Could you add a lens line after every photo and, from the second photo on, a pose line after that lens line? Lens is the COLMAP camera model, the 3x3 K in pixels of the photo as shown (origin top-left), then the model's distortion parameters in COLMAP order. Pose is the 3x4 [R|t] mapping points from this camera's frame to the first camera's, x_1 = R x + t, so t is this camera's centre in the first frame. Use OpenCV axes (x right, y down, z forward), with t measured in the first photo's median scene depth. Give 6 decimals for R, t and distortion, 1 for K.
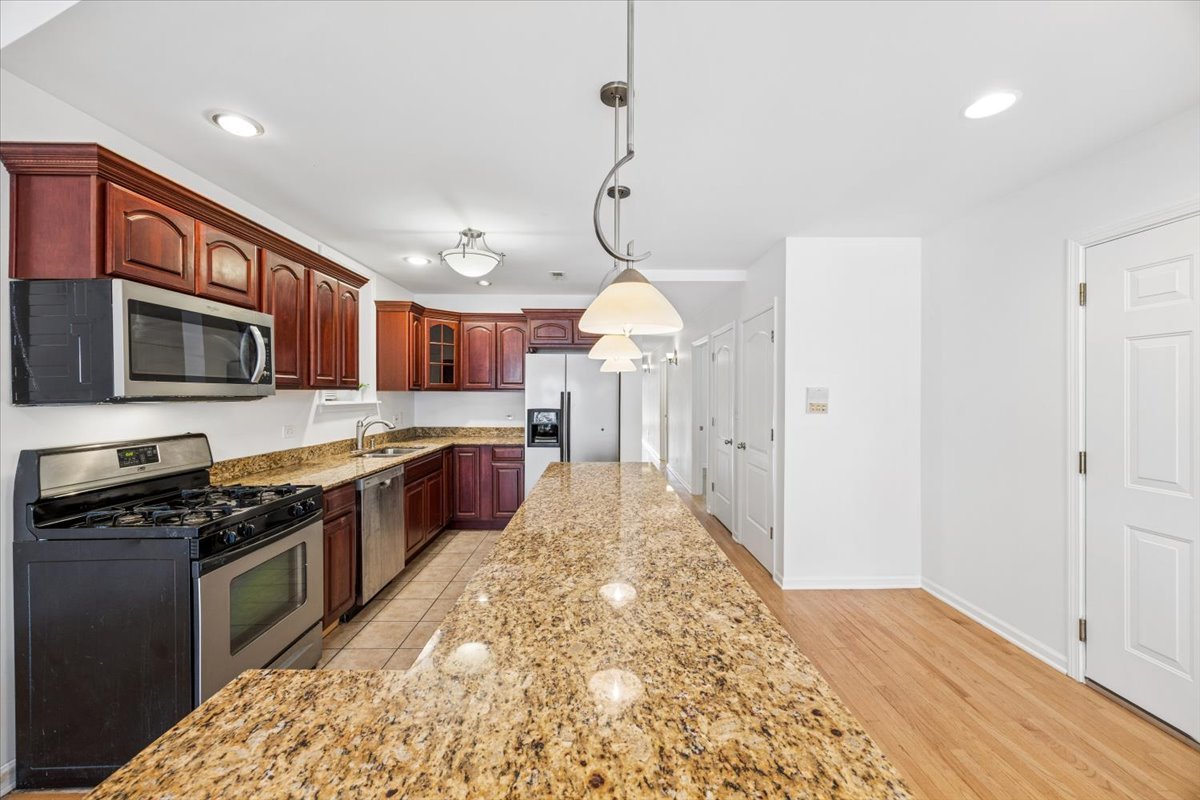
lens RADIAL K [[461.3, 0, 596.6], [0, 461.3, 394.7], [0, 0, 1]] dist [-0.000868, -0.000039]
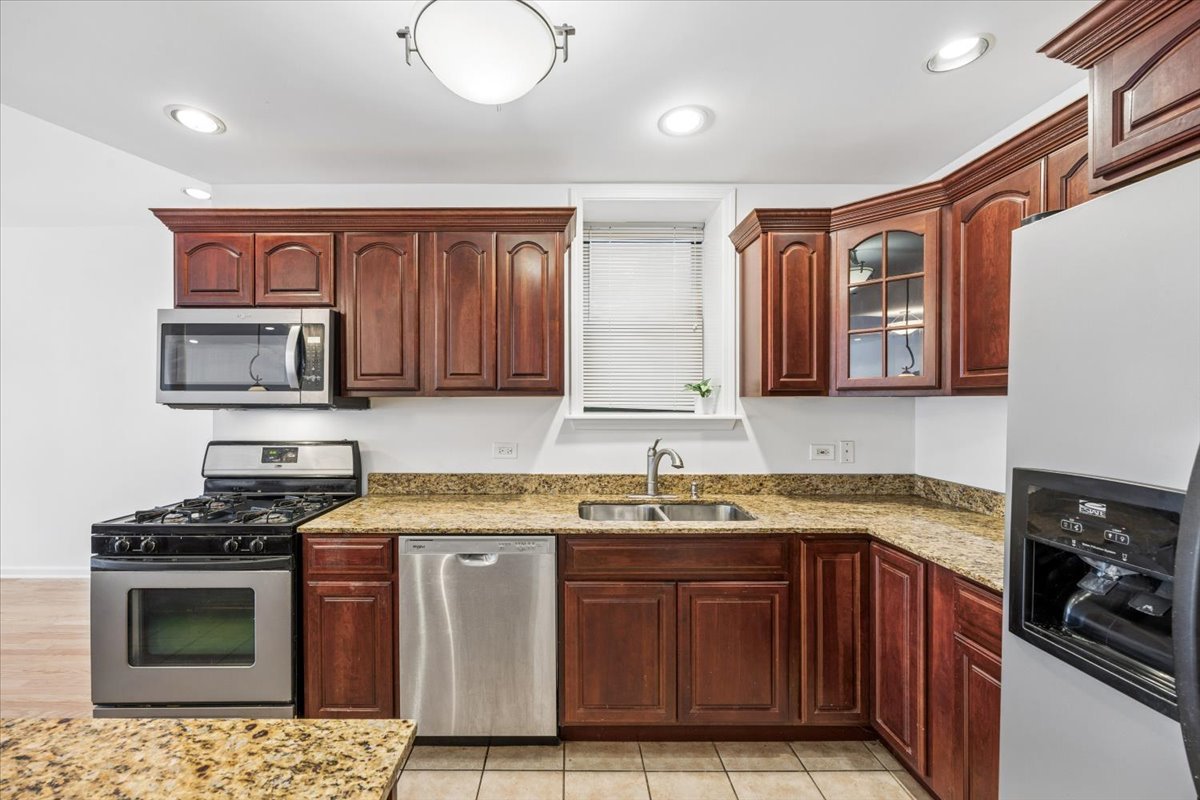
lens RADIAL K [[471.5, 0, 569.6], [0, 471.5, 406.2], [0, 0, 1]] dist [-0.001645, -0.000220]
pose [[-0.000815, 0.006373, -0.999979, 0.130217], [-0.002739, 0.999976, 0.006375, -0.000254], [0.999996, 0.002744, -0.000797, 1.156863]]
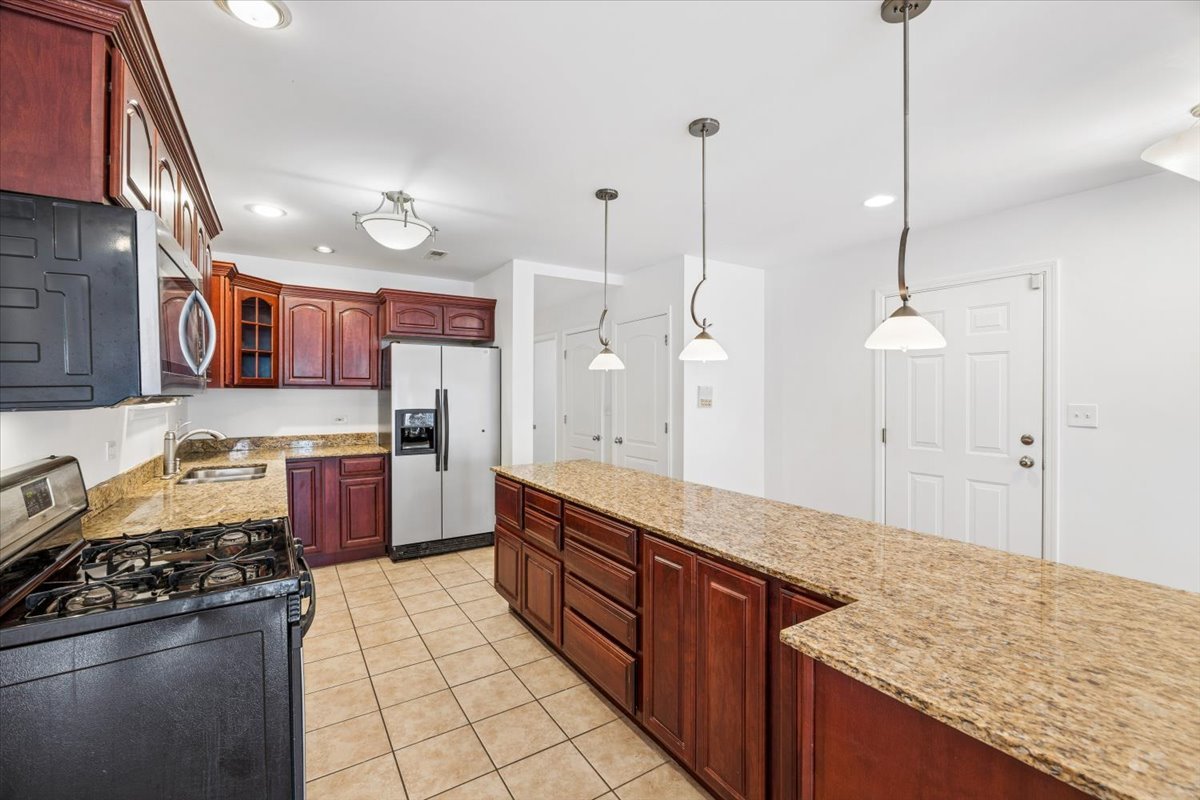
lens RADIAL K [[507.0, 0, 598.8], [0, 507.0, 395.4], [0, 0, 1]] dist [-0.007969, -0.000052]
pose [[0.846784, -0.004581, 0.531918, -0.483822], [0.001627, 0.999981, 0.006023, -0.000049], [-0.531935, -0.004235, 0.846775, 0.046577]]
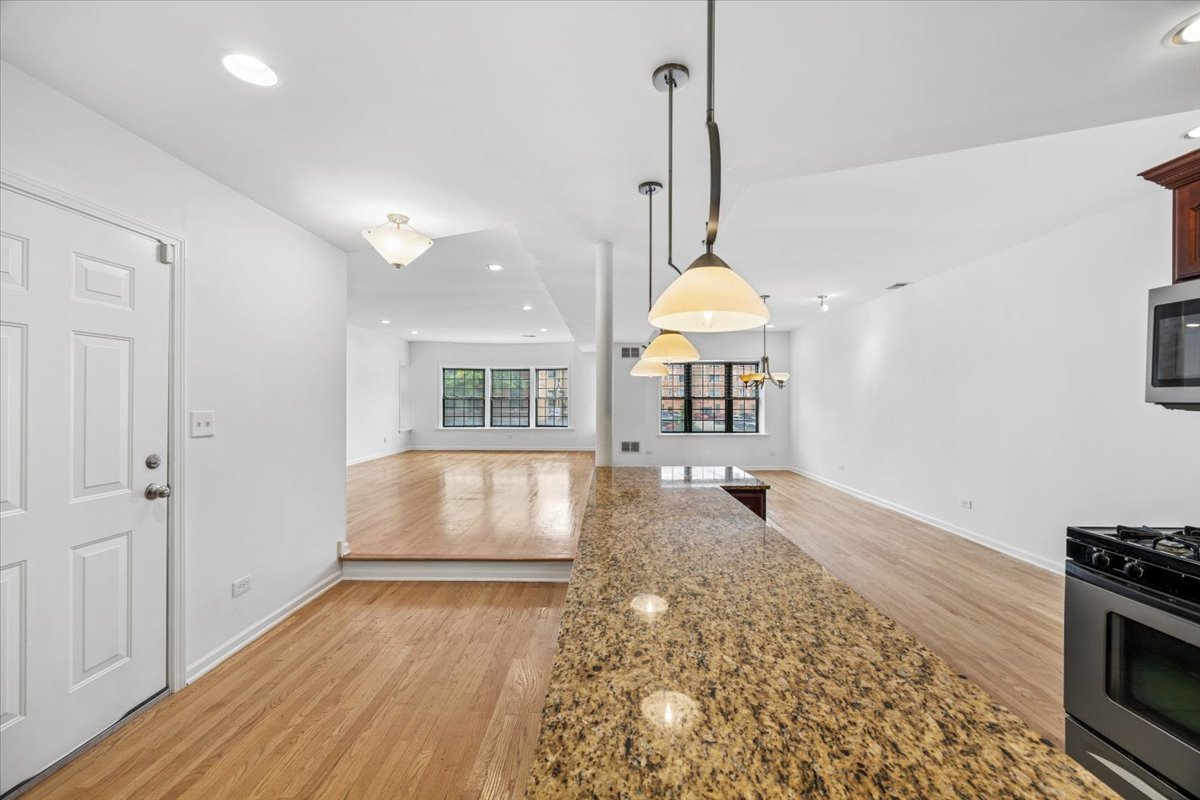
lens RADIAL K [[458.1, 0, 604.6], [0, 458.1, 401.3], [0, 0, 1]] dist [0.000337, 0.000148]
pose [[-0.999966, -0.004017, 0.007166, 0.100534], [-0.003979, 0.999979, 0.005204, 0.000260], [-0.007186, 0.005175, -0.999961, 1.117475]]
